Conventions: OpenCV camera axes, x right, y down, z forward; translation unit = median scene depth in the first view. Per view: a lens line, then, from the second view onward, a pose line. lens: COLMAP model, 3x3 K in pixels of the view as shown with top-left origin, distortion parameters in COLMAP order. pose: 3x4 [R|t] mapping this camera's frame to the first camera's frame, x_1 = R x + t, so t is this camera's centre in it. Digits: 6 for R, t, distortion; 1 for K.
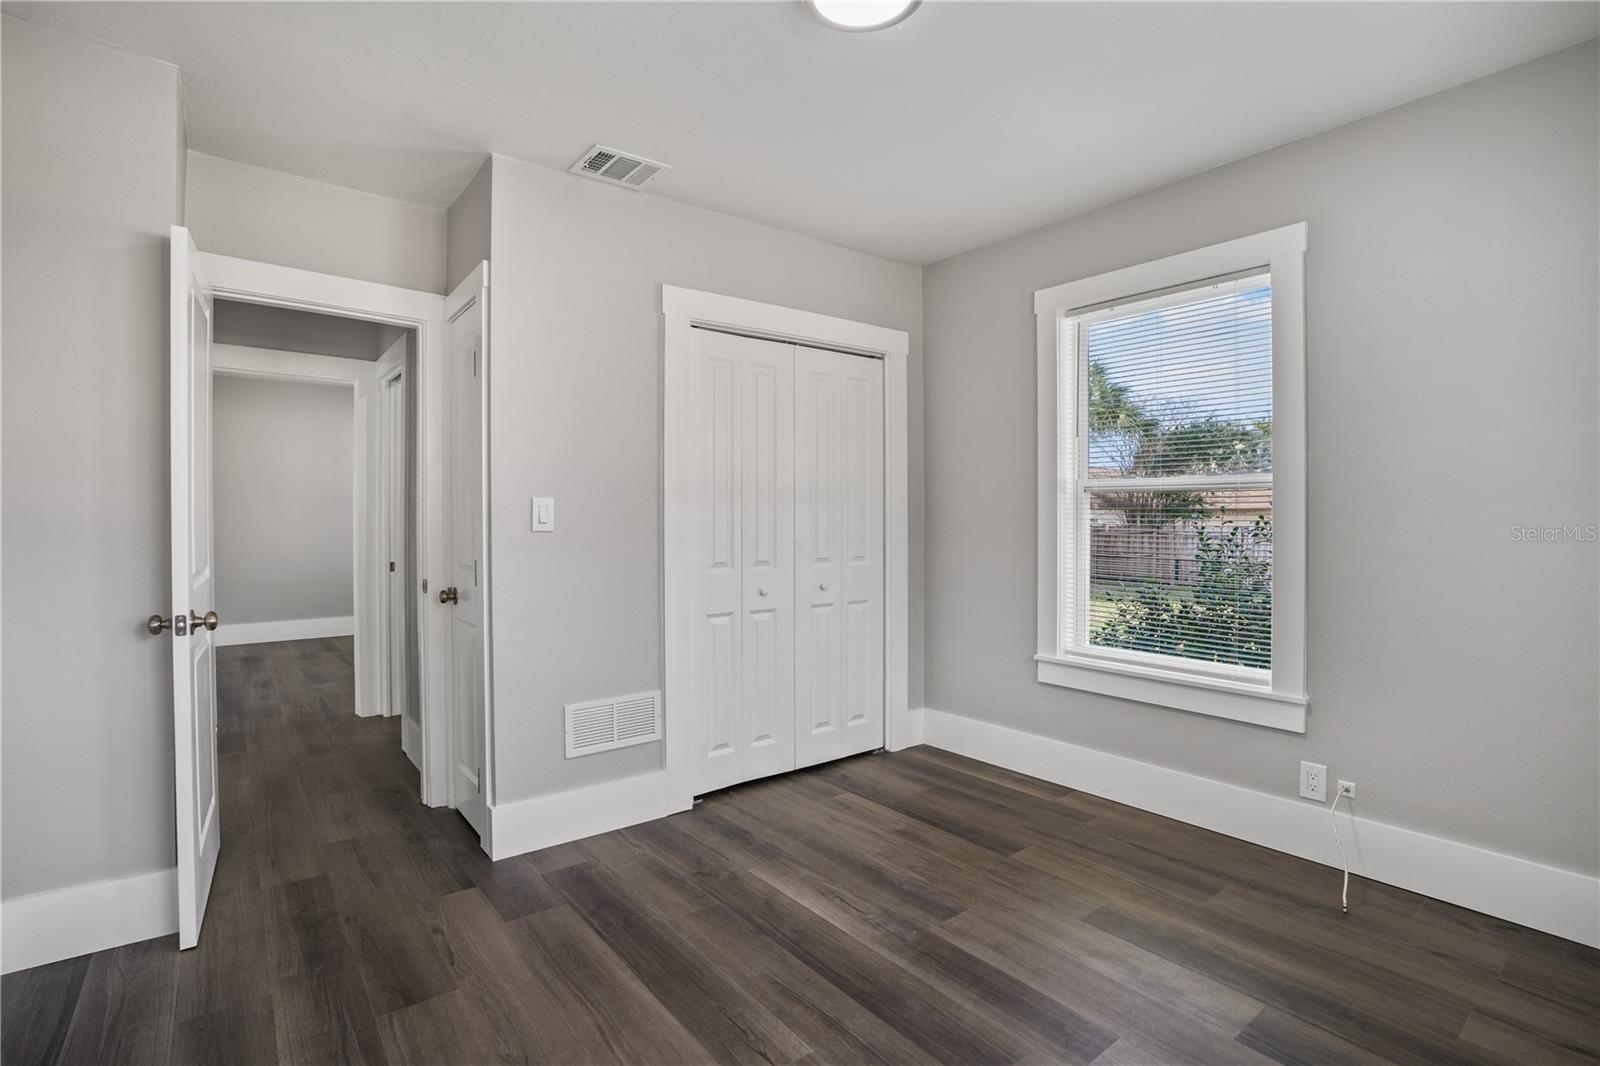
lens RADIAL K [[770.5, 0, 797.5], [0, 770.5, 527.4], [0, 0, 1]] dist [-0.070480, 0.034261]
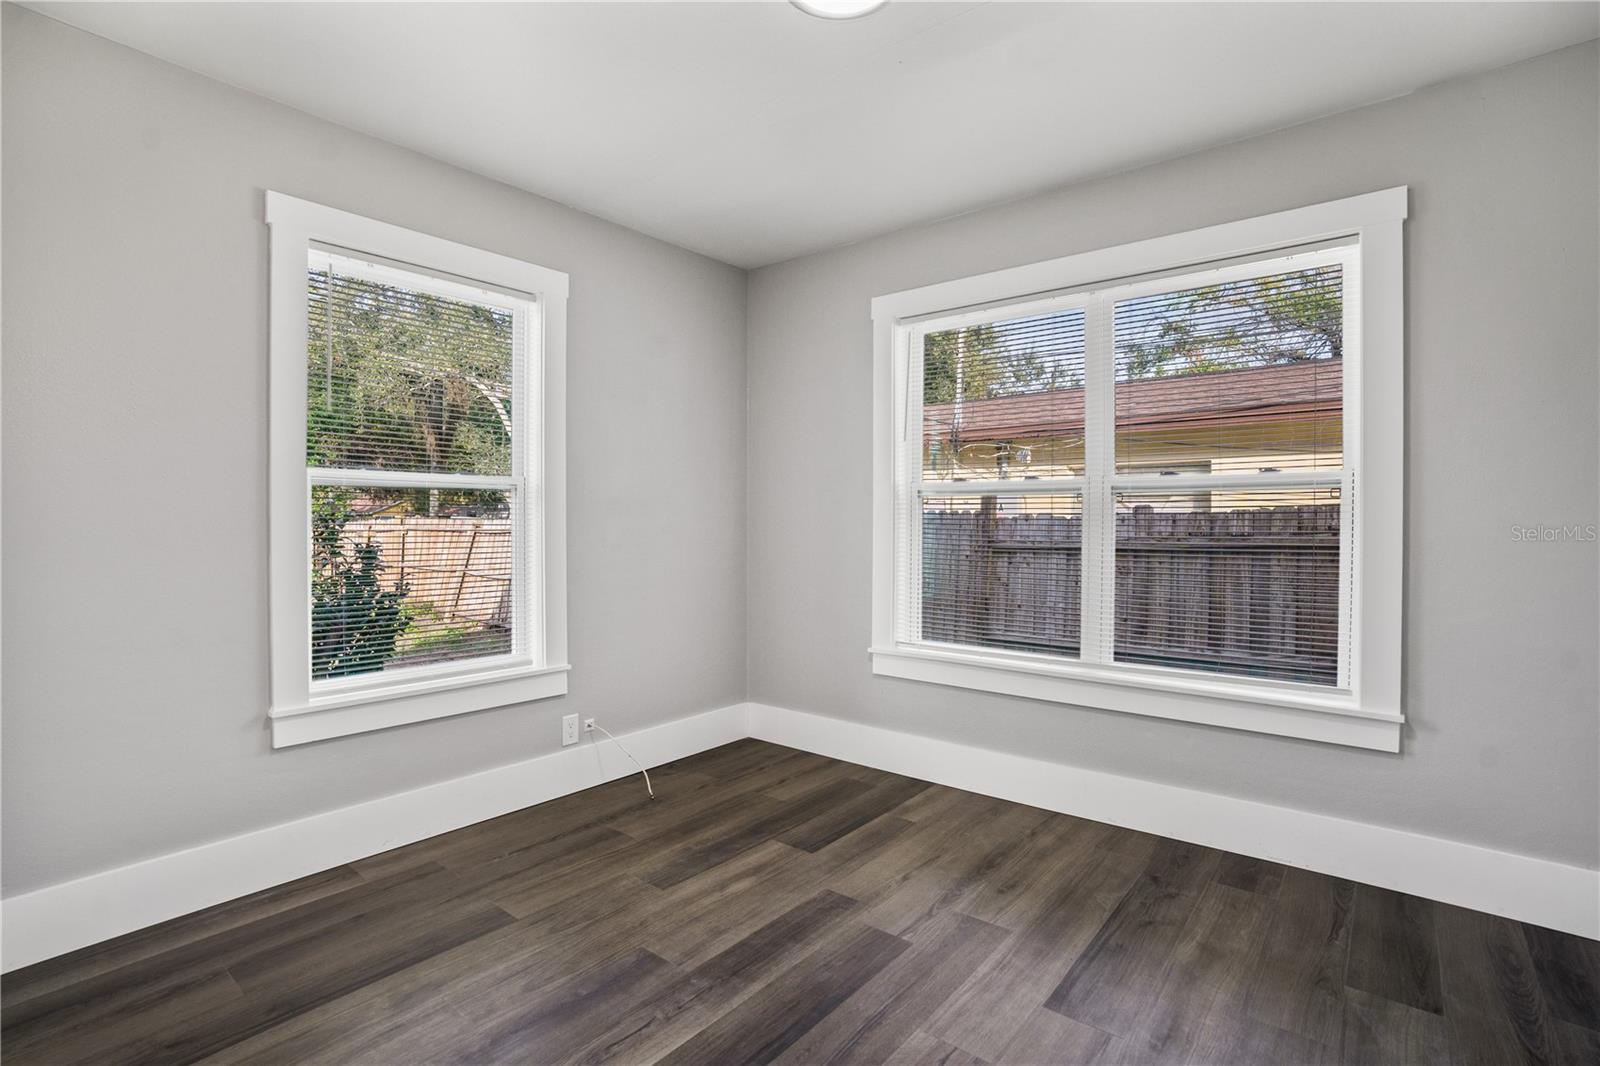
lens RADIAL K [[770.5, 0, 797.5], [0, 770.5, 527.4], [0, 0, 1]] dist [-0.070480, 0.034261]
pose [[-0.230933, -0.007242, 0.972943, -0.642383], [0.013507, 0.999852, 0.010648, -0.002974], [-0.972876, 0.015600, -0.230801, 0.950862]]
